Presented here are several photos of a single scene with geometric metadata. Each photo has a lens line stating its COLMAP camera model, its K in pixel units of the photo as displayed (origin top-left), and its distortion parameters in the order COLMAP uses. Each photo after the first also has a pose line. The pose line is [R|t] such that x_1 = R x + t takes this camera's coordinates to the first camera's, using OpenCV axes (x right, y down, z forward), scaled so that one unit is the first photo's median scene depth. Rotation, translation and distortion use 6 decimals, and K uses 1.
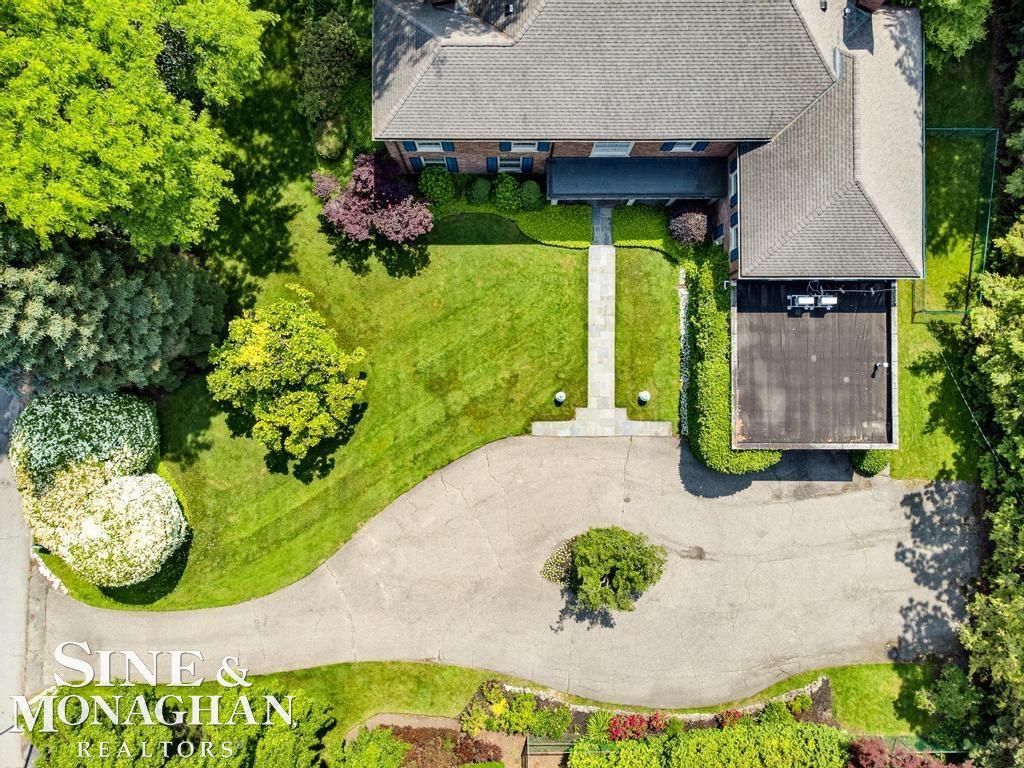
lens RADIAL K [[757.3, 0, 500.5], [0, 757.3, 384.0], [0, 0, 1]] dist [0.005914, 0.001220]
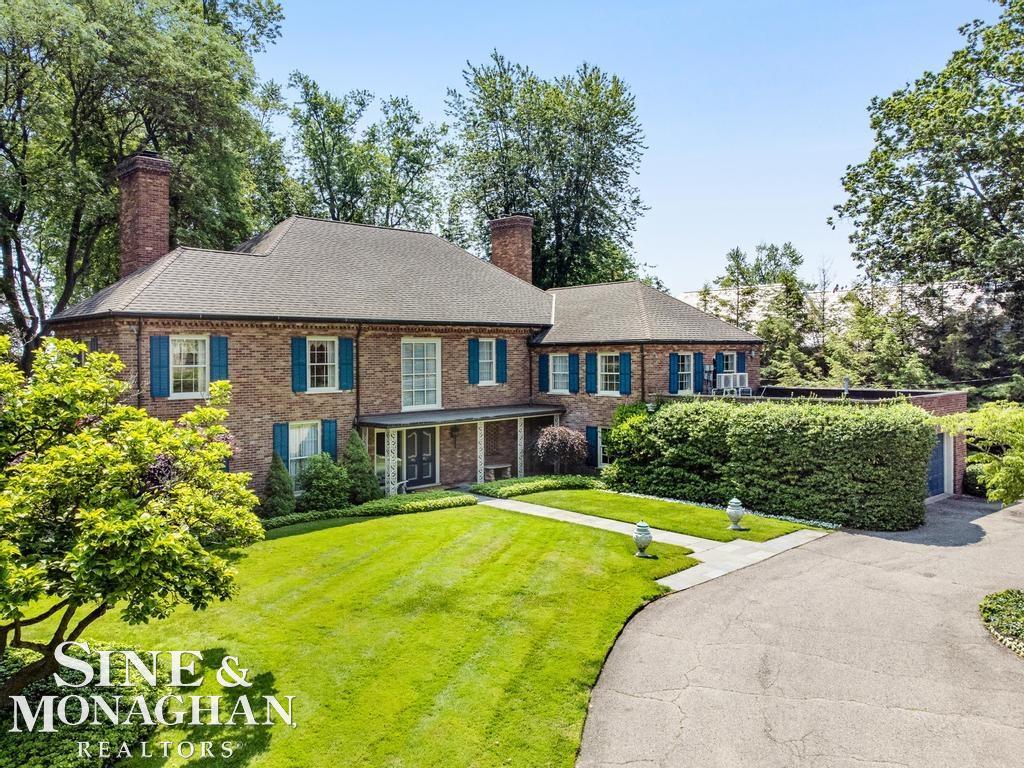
lens RADIAL K [[786.0, 0, 512.0], [0, 786.0, 384.0], [0, 0, 1]] dist [0.000266, 0.000121]
pose [[0.722803, -0.026627, 0.690541, -0.317712], [0.691007, 0.039572, -0.721764, 0.310998], [-0.008108, 0.998862, 0.047002, 0.870748]]
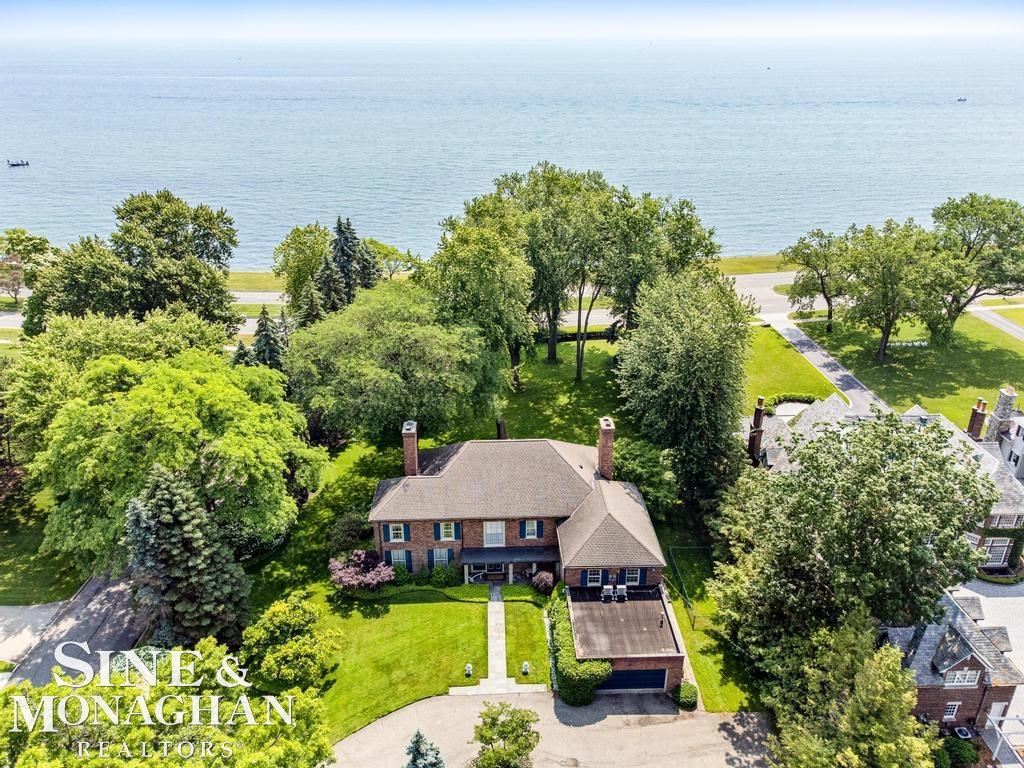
lens RADIAL K [[756.9, 0, 512.0], [0, 756.9, 384.0], [0, 0, 1]] dist [0.004439, 0.000124]
pose [[0.999367, -0.013220, 0.033019, 0.120978], [0.035494, 0.430256, -0.902009, 1.104822], [-0.002282, 0.902610, 0.430453, -0.138518]]
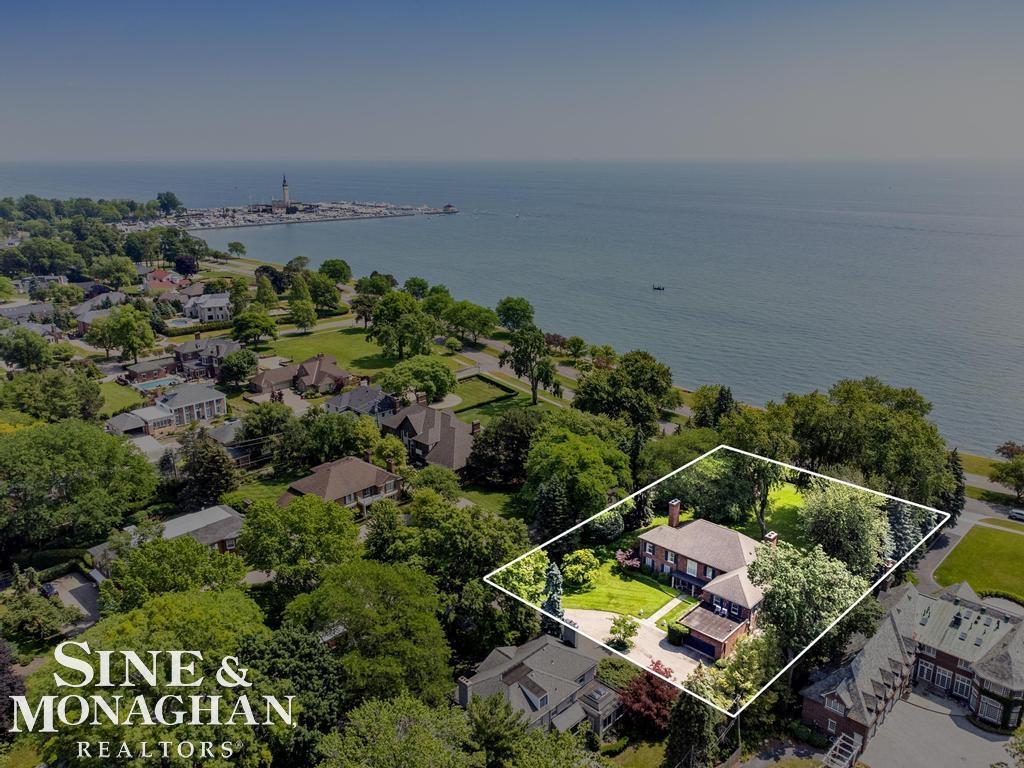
lens RADIAL K [[756.9, 0, 512.0], [0, 756.9, 384.0], [0, 0, 1]] dist [0.004439, 0.000124]
pose [[0.728541, 0.203525, -0.654068, 1.534871], [-0.684998, 0.219644, -0.694647, 2.332700], [0.002284, 0.954114, 0.299433, -0.833668]]
